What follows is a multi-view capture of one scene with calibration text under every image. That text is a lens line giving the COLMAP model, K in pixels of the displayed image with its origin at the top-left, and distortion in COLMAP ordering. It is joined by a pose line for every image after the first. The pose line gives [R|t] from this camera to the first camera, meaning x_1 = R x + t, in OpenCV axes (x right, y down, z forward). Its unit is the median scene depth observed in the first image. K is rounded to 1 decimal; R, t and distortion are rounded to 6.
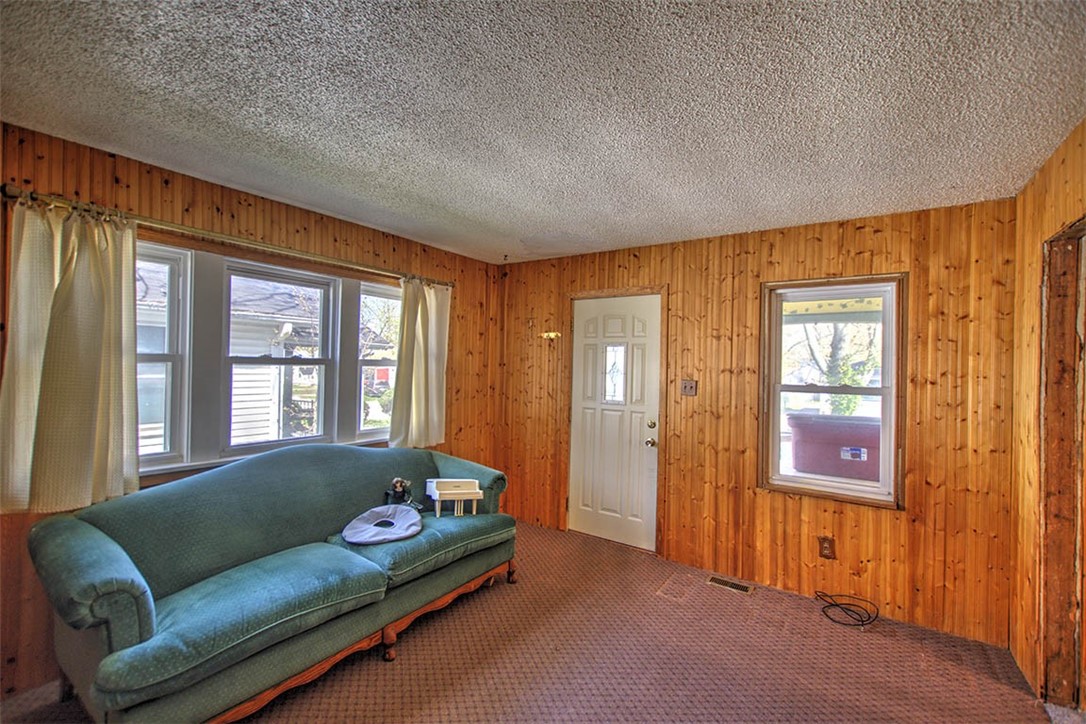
lens RADIAL K [[466.6, 0, 540.2], [0, 466.6, 361.3], [0, 0, 1]] dist [-0.001205, -0.000128]
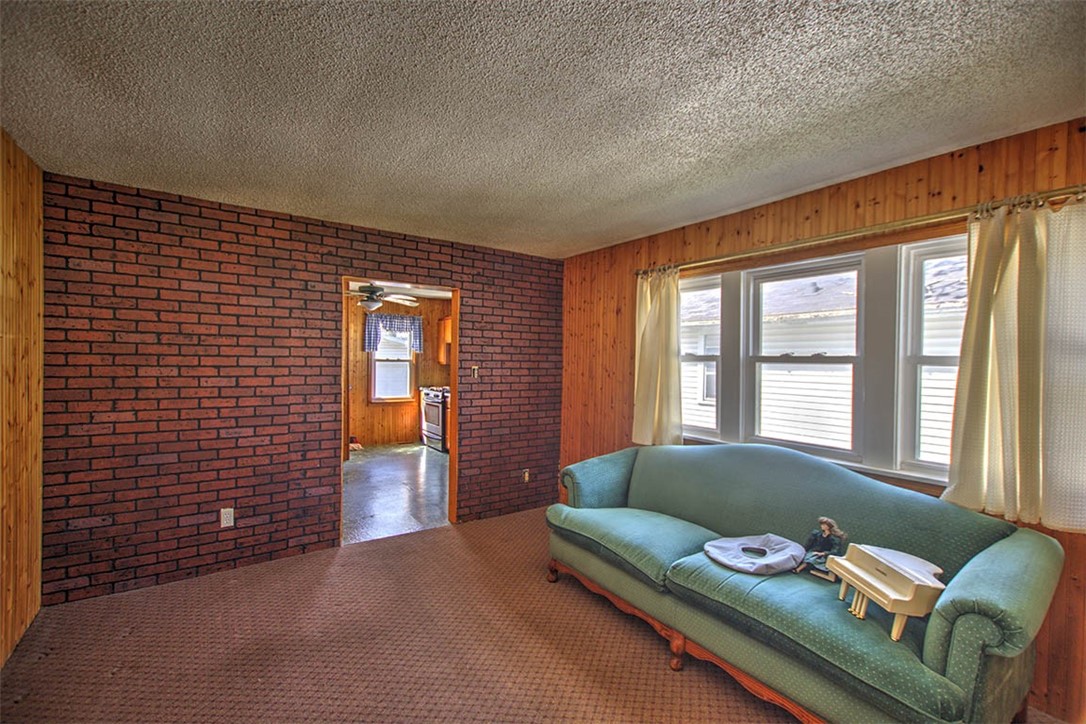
lens RADIAL K [[466.6, 0, 540.6], [0, 466.6, 365.3], [0, 0, 1]] dist [-0.001205, -0.000128]
pose [[-0.353506, -0.014327, -0.935323, 0.556113], [-0.015760, 0.999832, -0.009358, 0.029544], [0.935300, 0.011433, -0.353672, 0.888987]]
